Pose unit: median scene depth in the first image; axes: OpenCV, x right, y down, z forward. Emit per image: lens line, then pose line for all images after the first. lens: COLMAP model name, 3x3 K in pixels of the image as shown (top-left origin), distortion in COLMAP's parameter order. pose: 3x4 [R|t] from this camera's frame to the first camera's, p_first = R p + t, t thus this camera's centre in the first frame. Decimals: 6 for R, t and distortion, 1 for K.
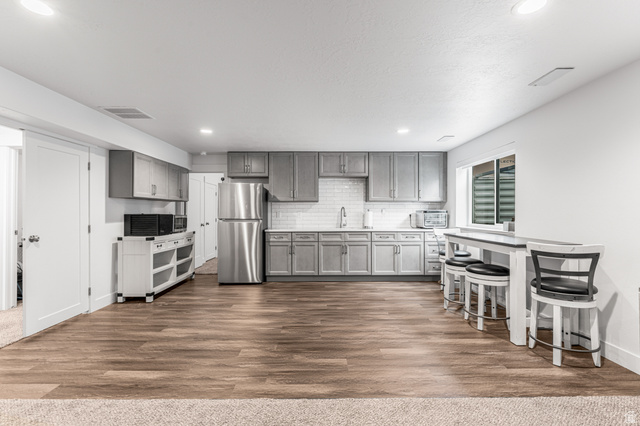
lens RADIAL K [[298.2, 0, 320.0], [0, 298.2, 213.0], [0, 0, 1]] dist [-0.002059, -0.000403]
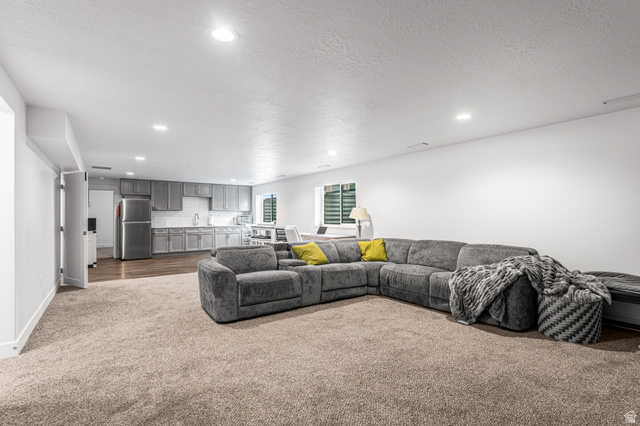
lens RADIAL K [[308.5, 0, 320.0], [0, 308.5, 213.0], [0, 0, 1]] dist [-0.000595, -0.000009]
pose [[0.813849, 0.004816, 0.581056, -0.425355], [0.000855, 0.999955, -0.009486, -0.006577], [-0.581075, 0.008217, 0.813808, -0.996867]]
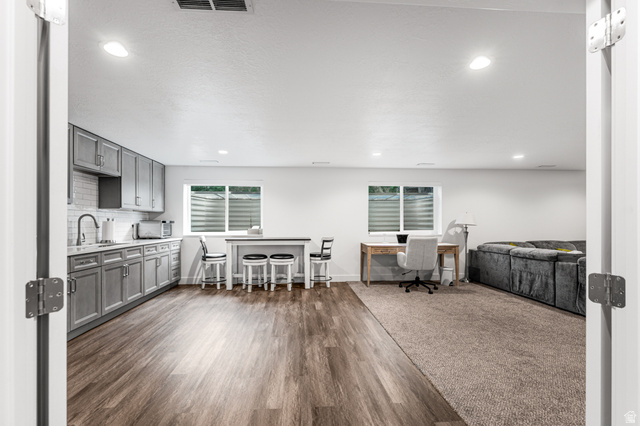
lens RADIAL K [[292.1, 0, 317.7], [0, 292.1, 222.6], [0, 0, 1]] dist [-0.000210, -0.000027]
pose [[-0.068374, 0.001875, 0.997658, -0.682564], [-0.000144, 0.999998, -0.001889, 0.000895], [-0.997660, -0.000273, -0.068374, 0.563095]]
